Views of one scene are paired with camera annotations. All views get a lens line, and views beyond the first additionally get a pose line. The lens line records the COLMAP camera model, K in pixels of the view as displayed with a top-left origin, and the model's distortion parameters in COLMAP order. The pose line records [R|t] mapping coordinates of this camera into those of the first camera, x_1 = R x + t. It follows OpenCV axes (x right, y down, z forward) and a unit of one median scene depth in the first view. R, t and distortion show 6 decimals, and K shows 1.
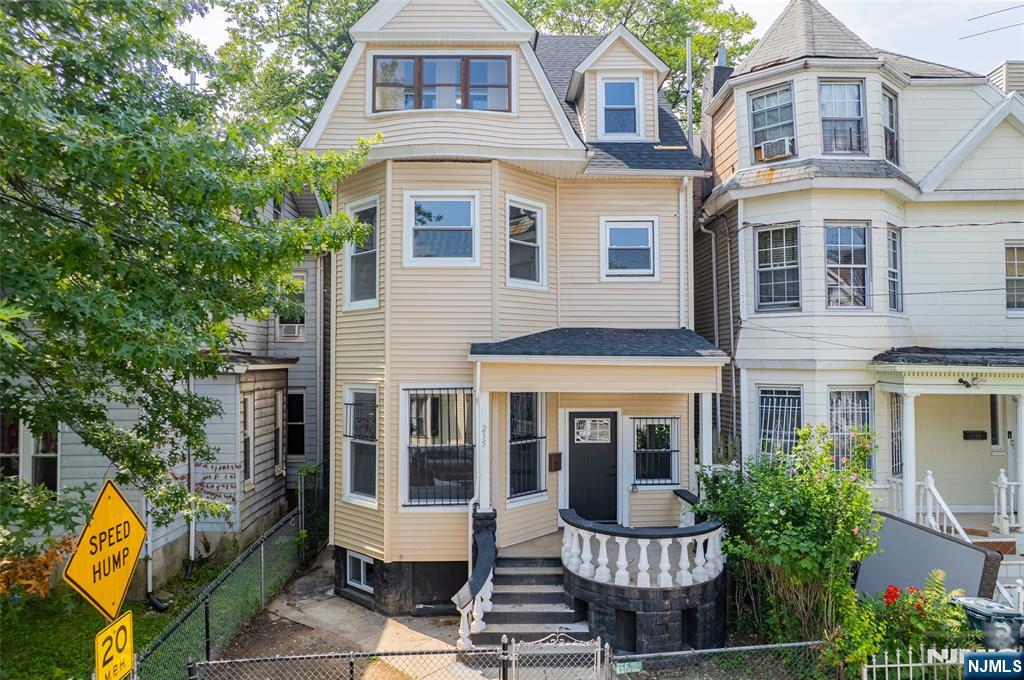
lens RADIAL K [[659.4, 0, 513.2], [0, 659.4, 348.3], [0, 0, 1]] dist [-0.050006, 0.031381]
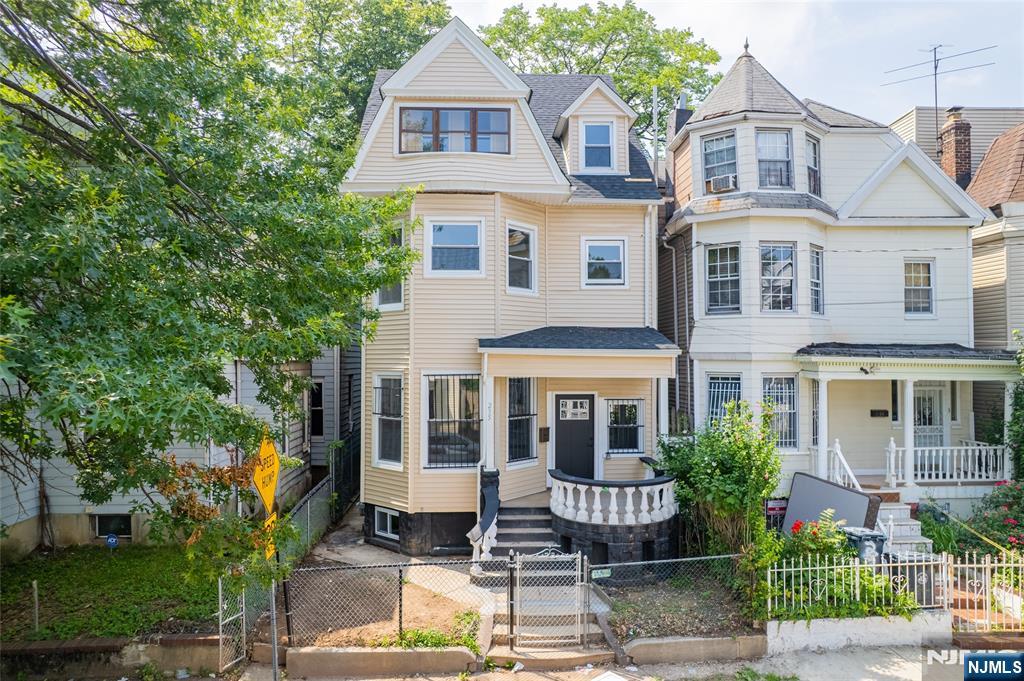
lens RADIAL K [[659.5, 0, 511.6], [0, 659.5, 347.4], [0, 0, 1]] dist [-0.068430, 0.061773]
pose [[0.999631, 0.002346, 0.027068, -0.033628], [-0.002452, 0.999989, 0.003887, 0.003803], [-0.027058, -0.003952, 0.999626, -0.250085]]
